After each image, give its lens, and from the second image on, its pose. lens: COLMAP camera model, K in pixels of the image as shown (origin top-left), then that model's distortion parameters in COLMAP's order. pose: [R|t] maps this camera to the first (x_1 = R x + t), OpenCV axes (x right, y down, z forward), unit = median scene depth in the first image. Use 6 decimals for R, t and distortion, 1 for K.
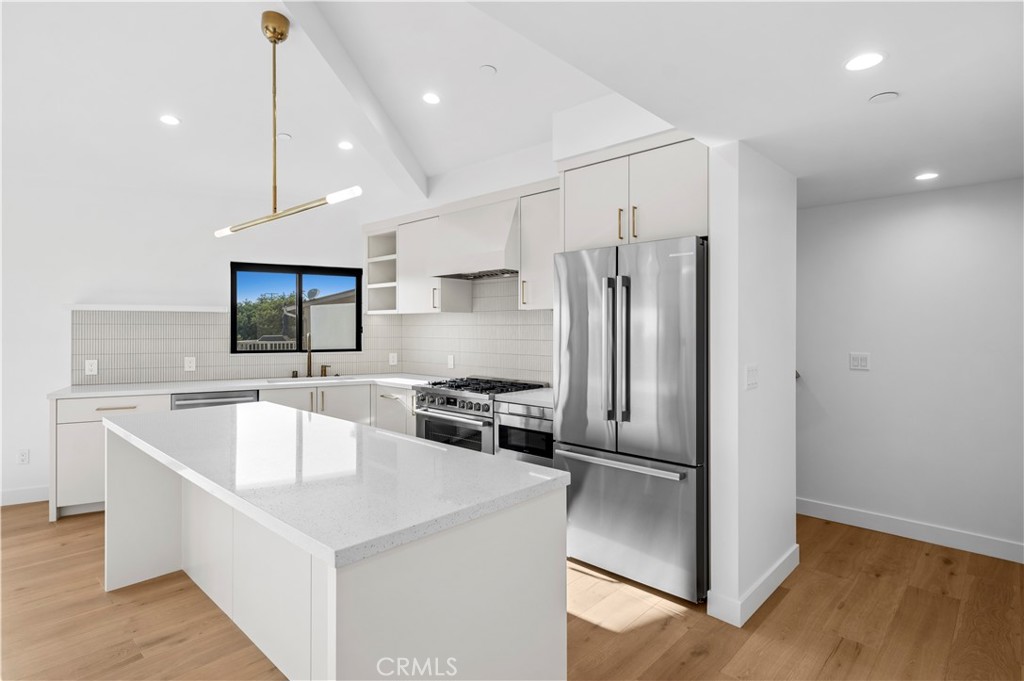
lens RADIAL K [[527.7, 0, 514.6], [0, 527.7, 328.5], [0, 0, 1]] dist [0.007352, 0.000490]
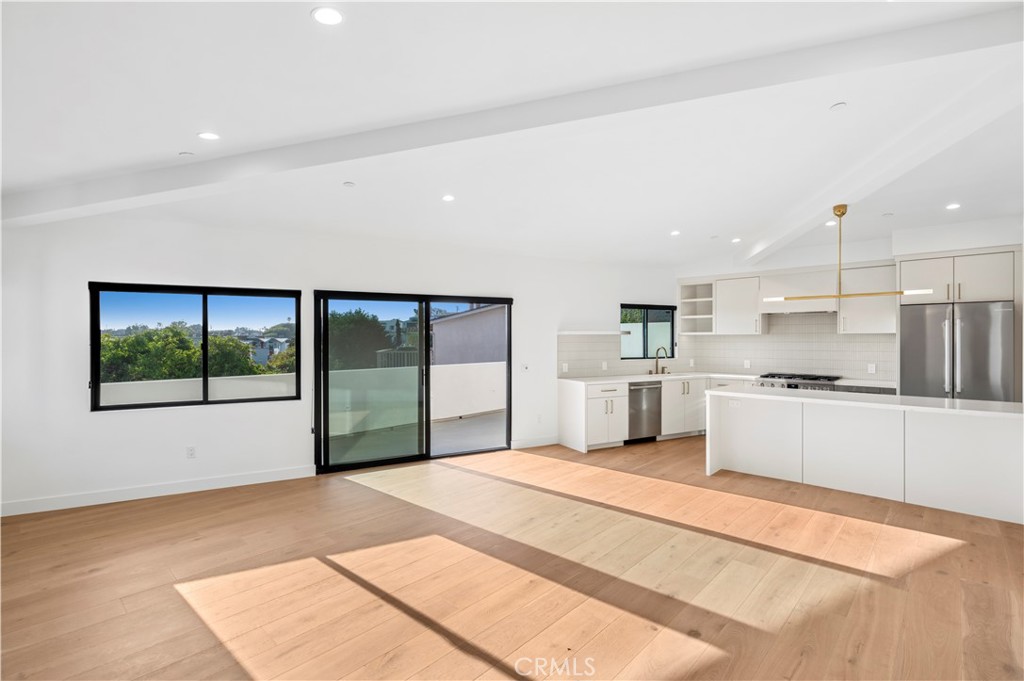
lens RADIAL K [[474.7, 0, 513.8], [0, 474.7, 339.7], [0, 0, 1]] dist [0.003277, -0.000229]
pose [[0.999985, -0.003047, 0.004560, -0.840307], [0.003036, 0.999993, 0.002366, -0.017653], [-0.004567, -0.002352, 0.999987, -0.449673]]
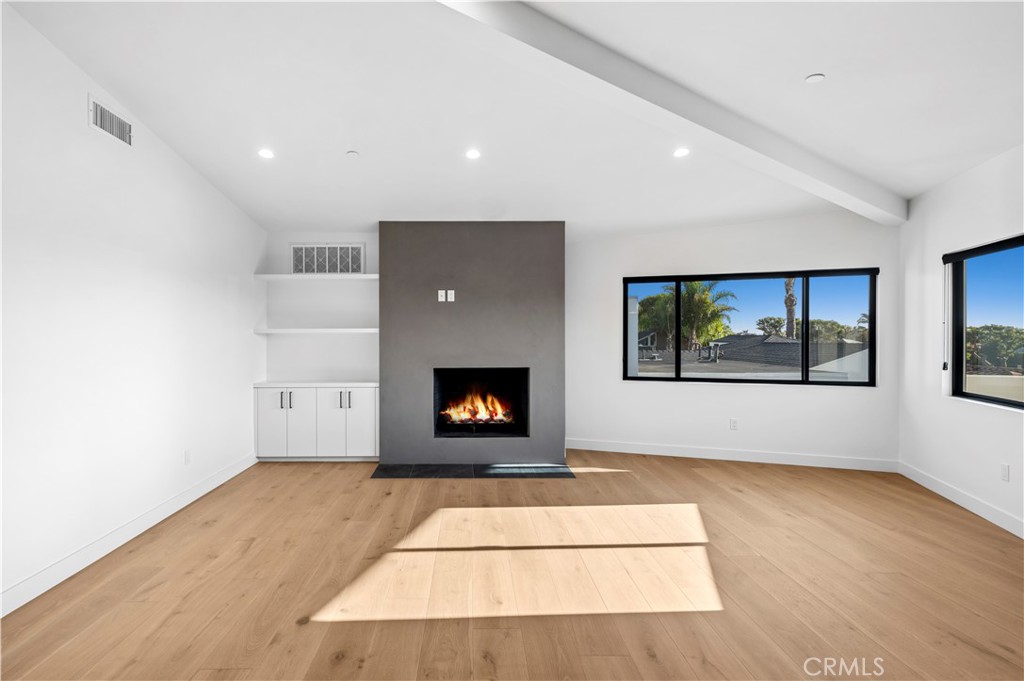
lens RADIAL K [[495.8, 0, 469.2], [0, 495.8, 338.3], [0, 0, 1]] dist [0.000892, 0.000040]
pose [[-0.731012, 0.006082, -0.682338, -0.460702], [0.001753, 0.999974, 0.007035, 0.009406], [0.682362, 0.003947, -0.731003, 0.463112]]
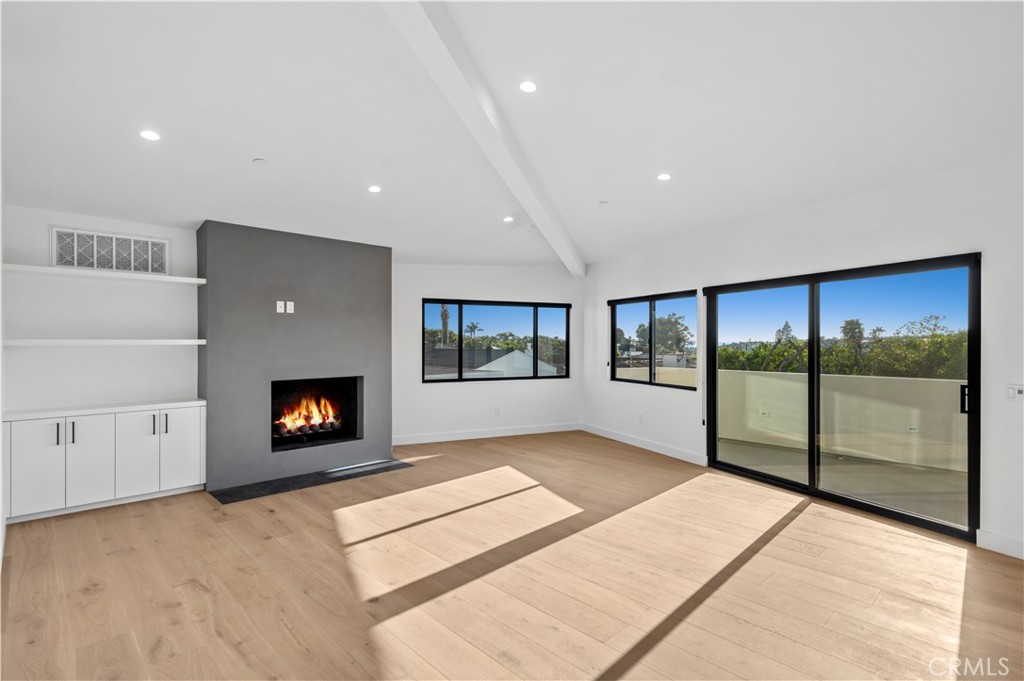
lens RADIAL K [[500.4, 0, 512.0], [0, 500.4, 340.5], [0, 0, 1]] dist [0.011846, 0.000058]
pose [[-0.052925, -0.001431, -0.998597, -0.127096], [-0.001884, 0.999997, -0.001333, -0.002612], [0.998597, 0.001810, -0.052928, 0.198534]]
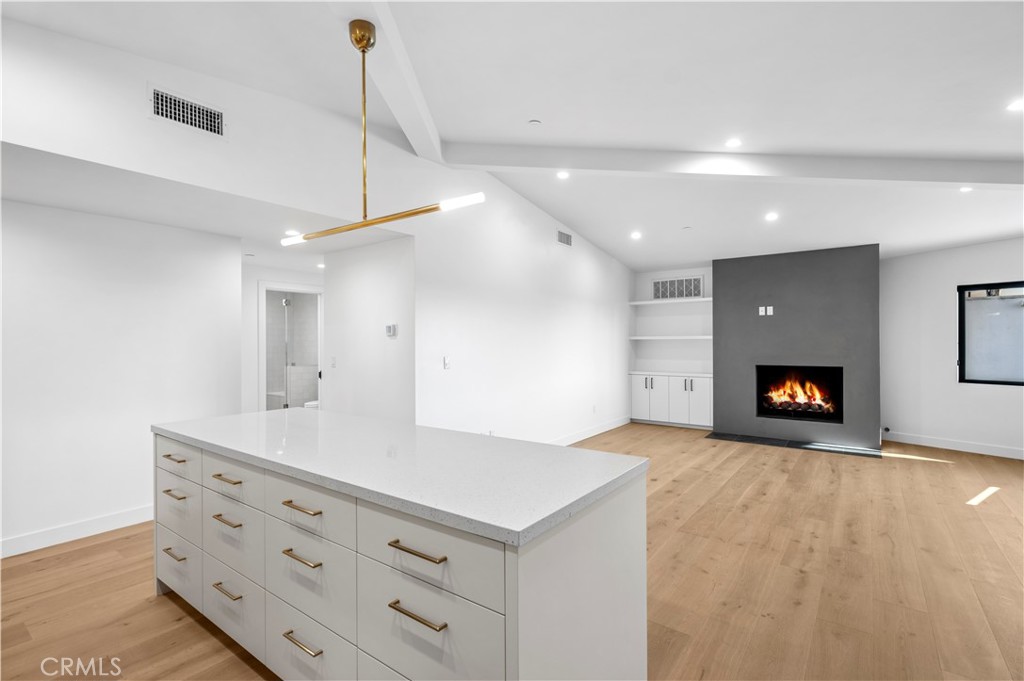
lens RADIAL K [[469.7, 0, 512.0], [0, 469.7, 340.5], [0, 0, 1]] dist [-0.002822, -0.000389]
pose [[-0.994418, 0.005329, -0.105373, -0.295224], [0.005249, 0.999986, 0.001033, 0.005339], [0.105377, 0.000475, -0.994432, 0.890722]]
